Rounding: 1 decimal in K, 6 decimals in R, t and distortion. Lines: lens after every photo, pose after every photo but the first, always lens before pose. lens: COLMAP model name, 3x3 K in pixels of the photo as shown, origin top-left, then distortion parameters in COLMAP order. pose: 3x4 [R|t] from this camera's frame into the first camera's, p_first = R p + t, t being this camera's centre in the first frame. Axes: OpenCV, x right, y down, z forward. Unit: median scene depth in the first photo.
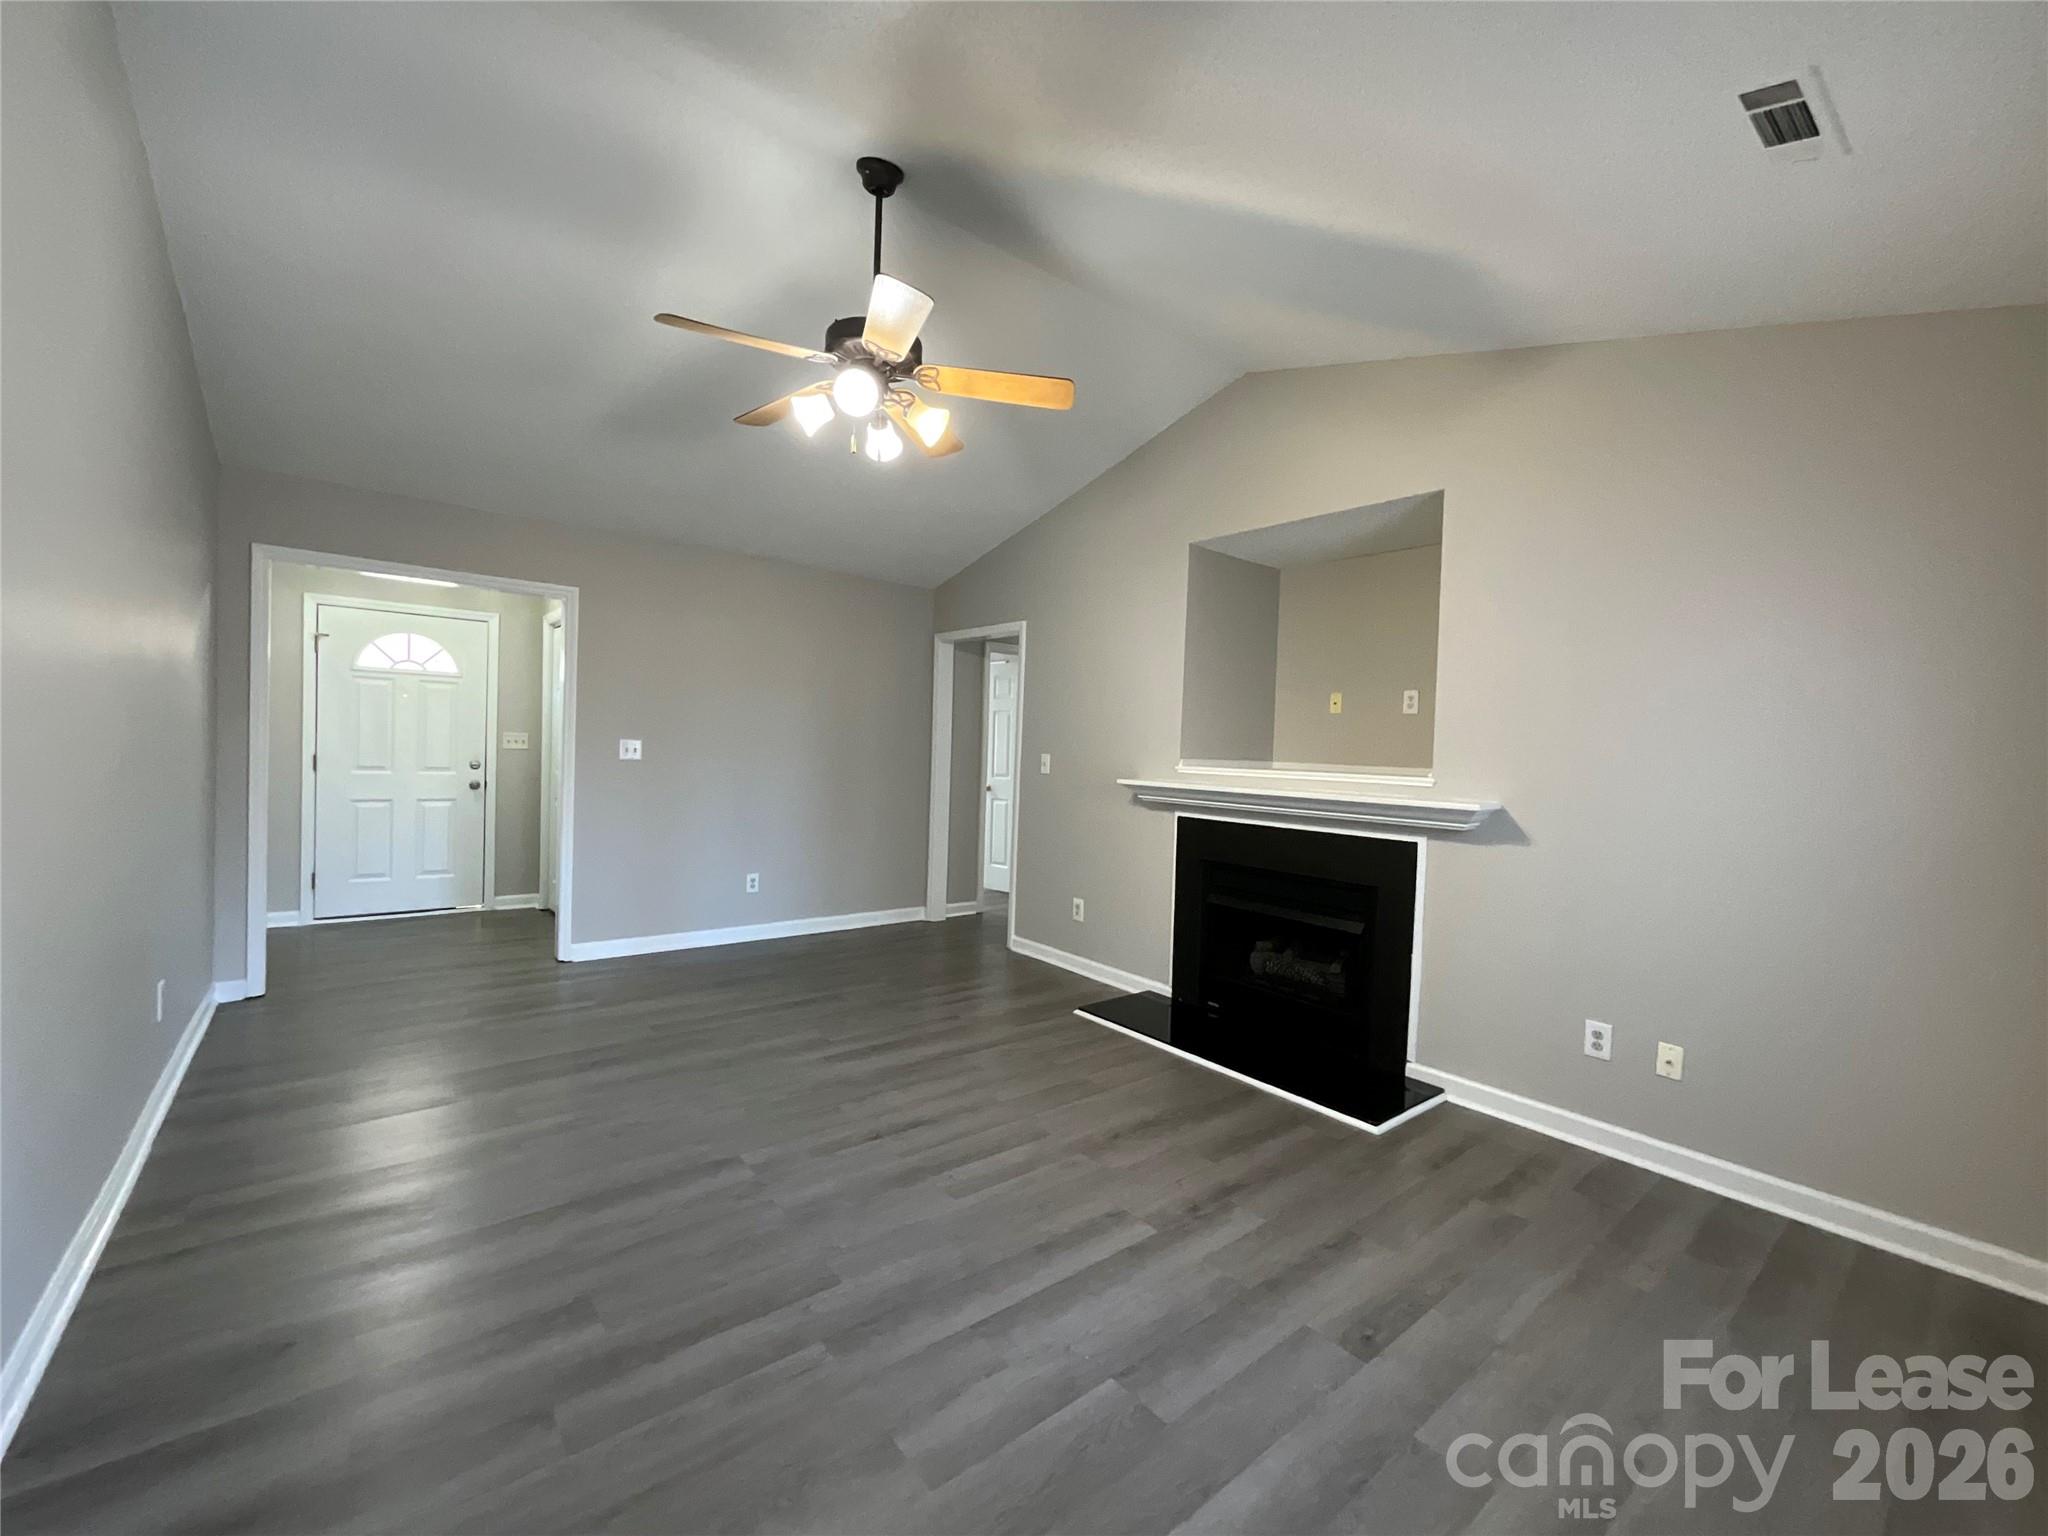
lens RADIAL K [[833.4, 0, 1033.1], [0, 833.4, 763.9], [0, 0, 1]] dist [0.000196, 0.000083]
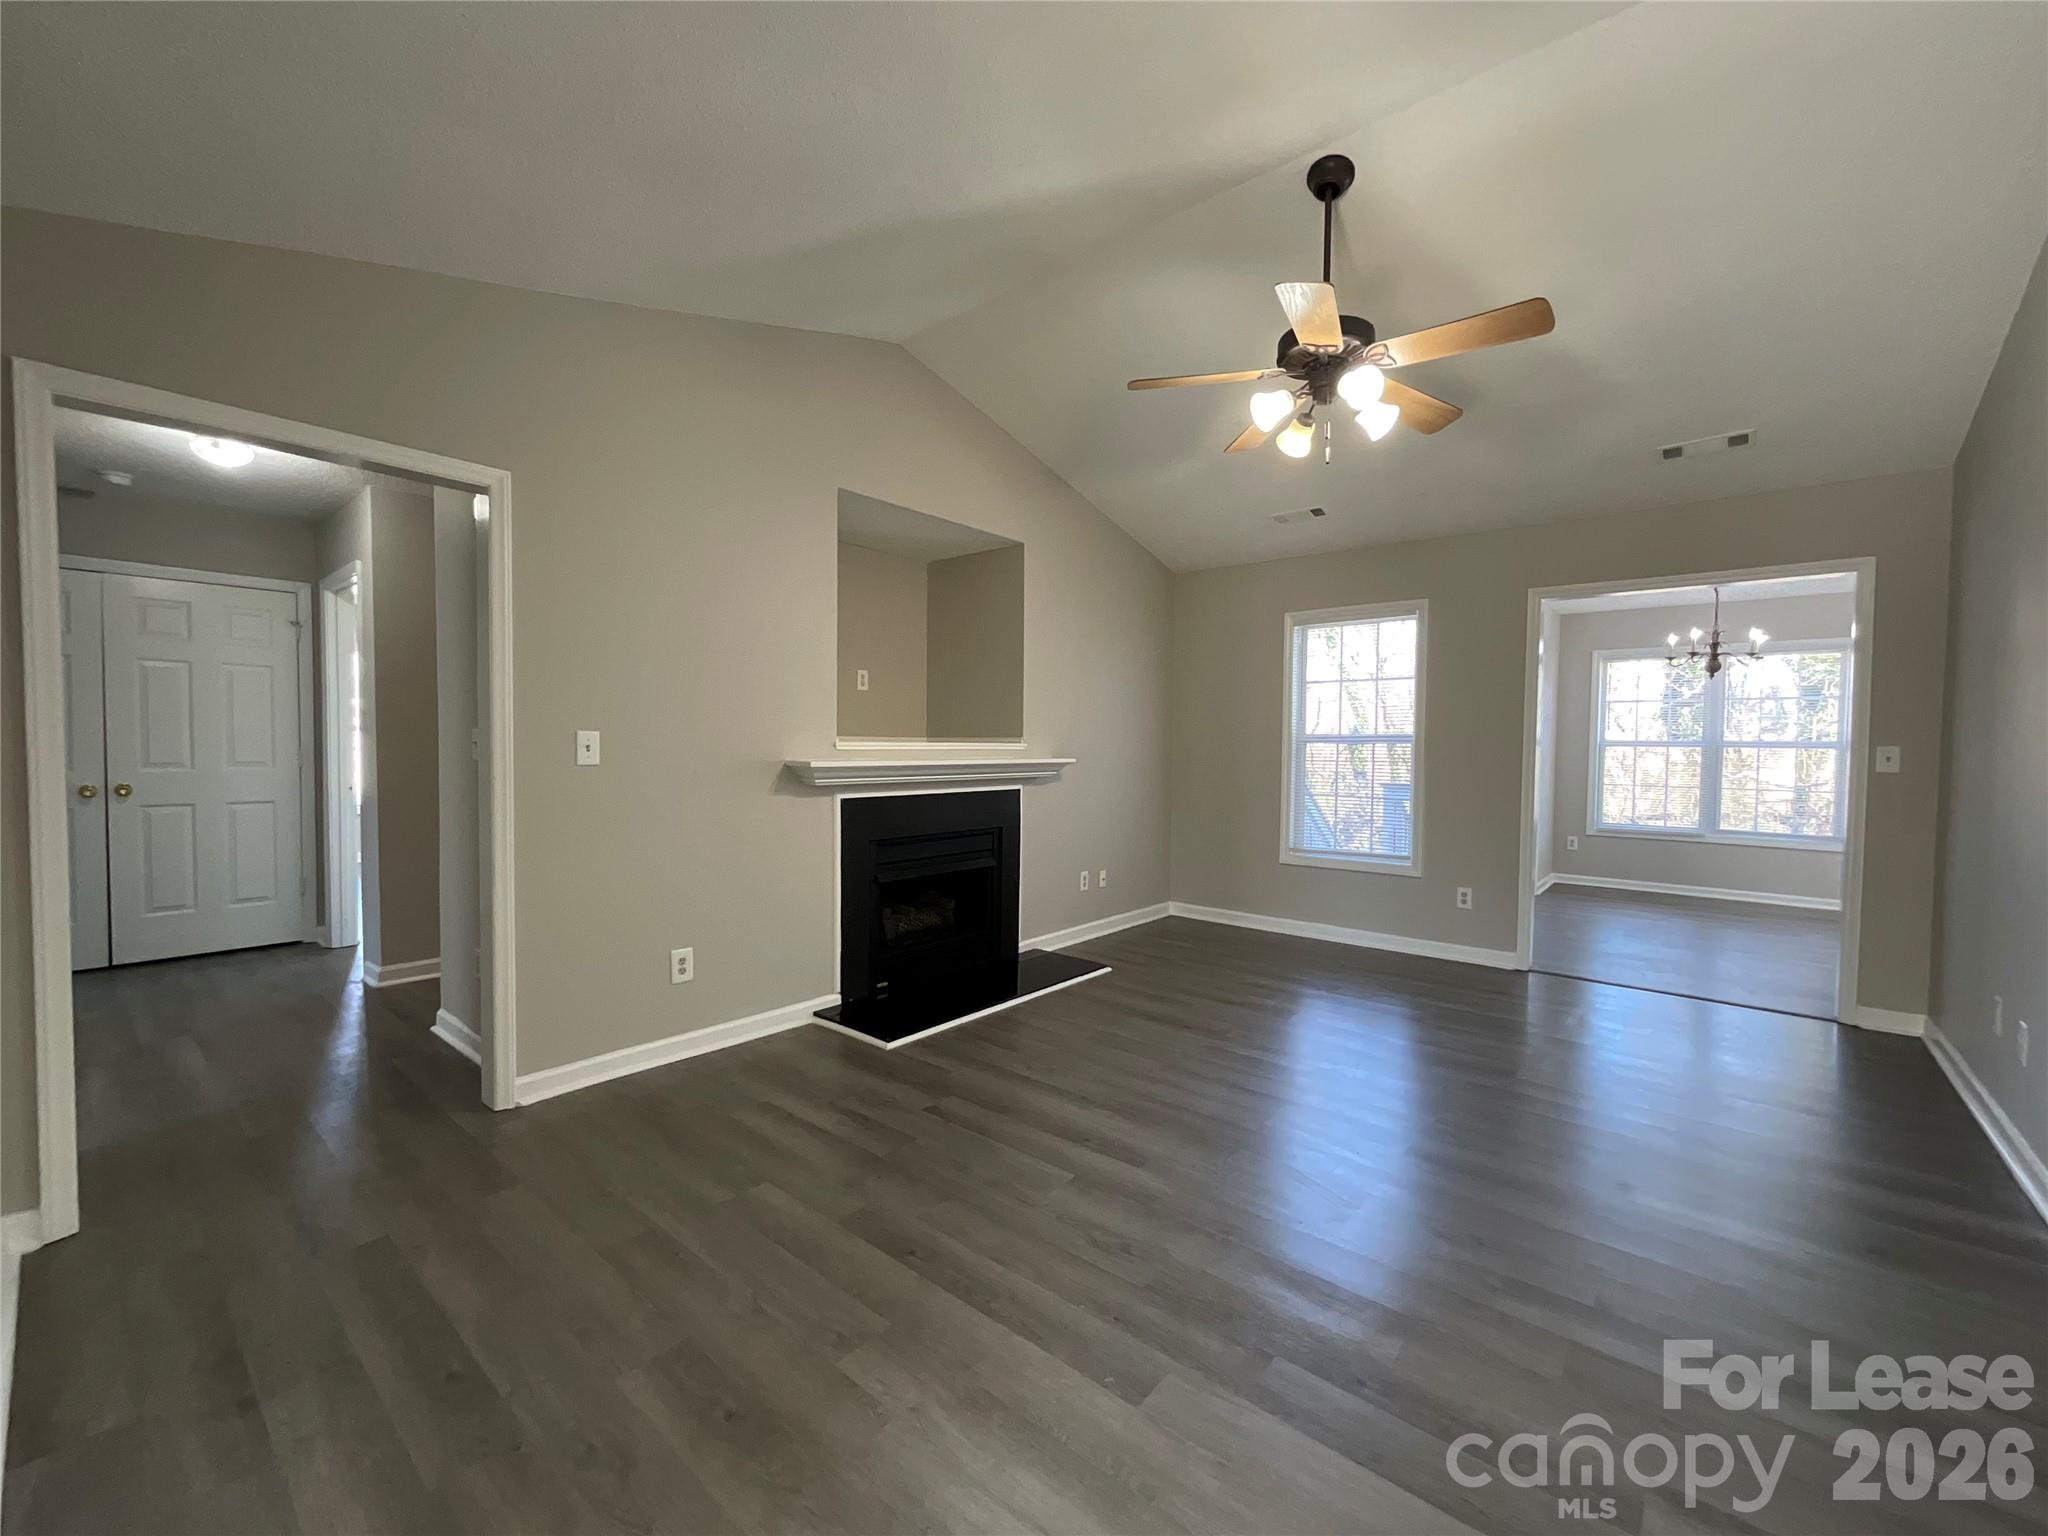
lens RADIAL K [[832.1, 0, 1024.0], [0, 832.1, 768.0], [0, 0, 1]] dist [0.000770, 0.000192]
pose [[-0.182068, -0.066478, 0.981036, -0.803646], [0.001227, 0.997696, 0.067835, -0.032739], [-0.983285, 0.013554, -0.181567, 1.077843]]
